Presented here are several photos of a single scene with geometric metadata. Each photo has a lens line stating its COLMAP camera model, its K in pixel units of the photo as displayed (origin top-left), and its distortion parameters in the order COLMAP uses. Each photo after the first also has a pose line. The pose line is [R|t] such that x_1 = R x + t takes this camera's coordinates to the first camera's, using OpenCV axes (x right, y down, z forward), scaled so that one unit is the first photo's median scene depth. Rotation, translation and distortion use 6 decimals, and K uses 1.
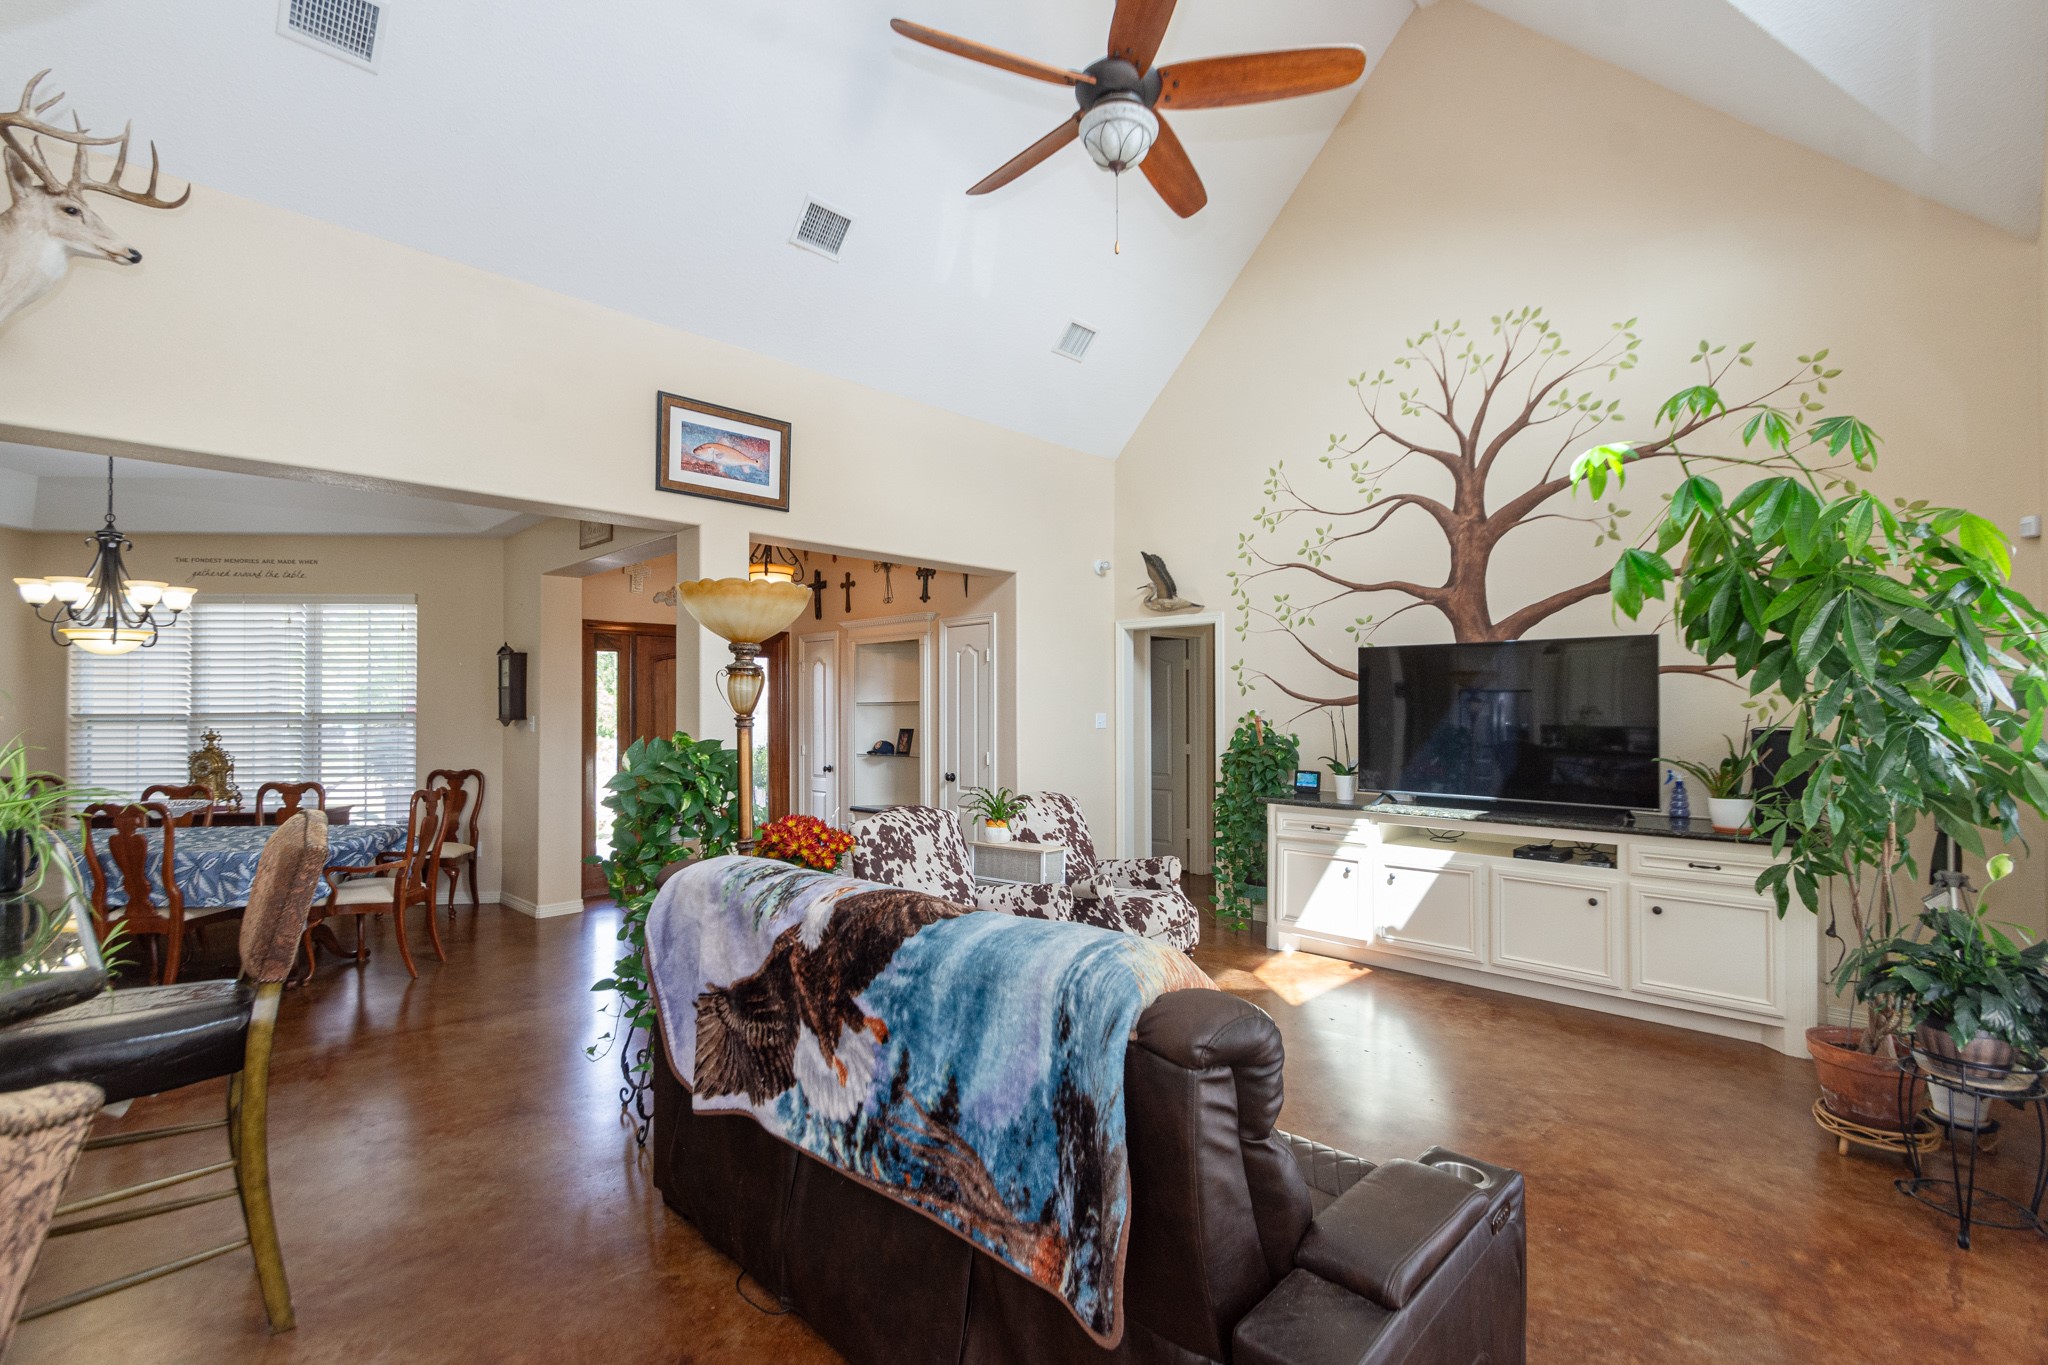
lens RADIAL K [[934.0, 0, 1061.3], [0, 934.0, 691.9], [0, 0, 1]] dist [-0.005909, -0.000564]
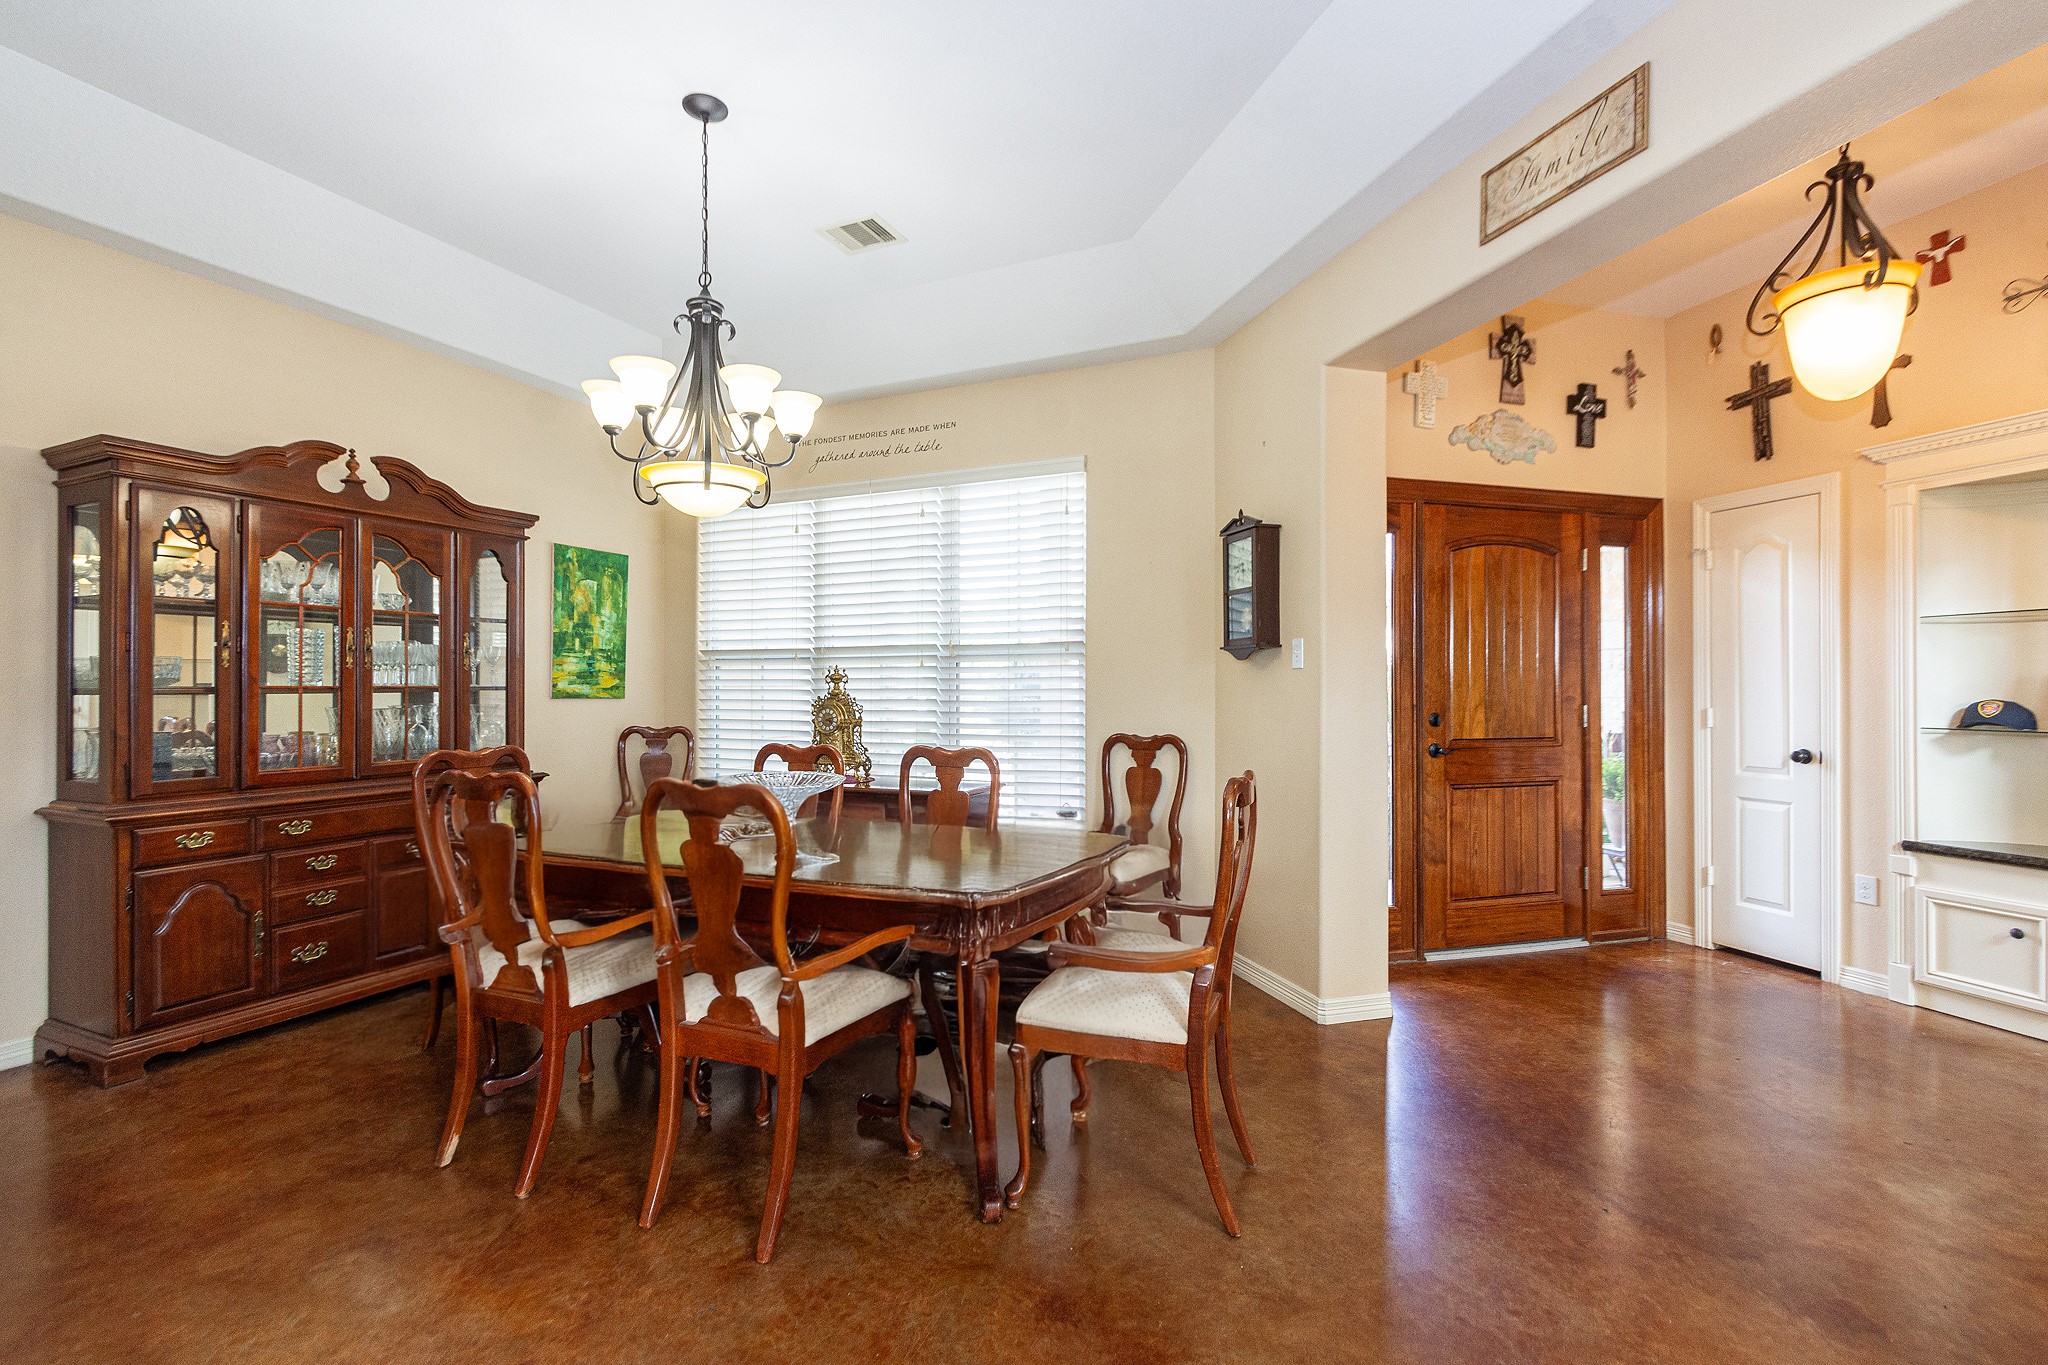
lens RADIAL K [[934.0, 0, 1056.2], [0, 934.0, 683.9], [0, 0, 1]] dist [-0.005909, -0.000564]
pose [[0.878316, 0.005571, -0.478048, -0.437719], [0.001952, 0.999882, 0.015239, 0.043722], [0.478077, -0.014318, 0.878201, 0.465353]]
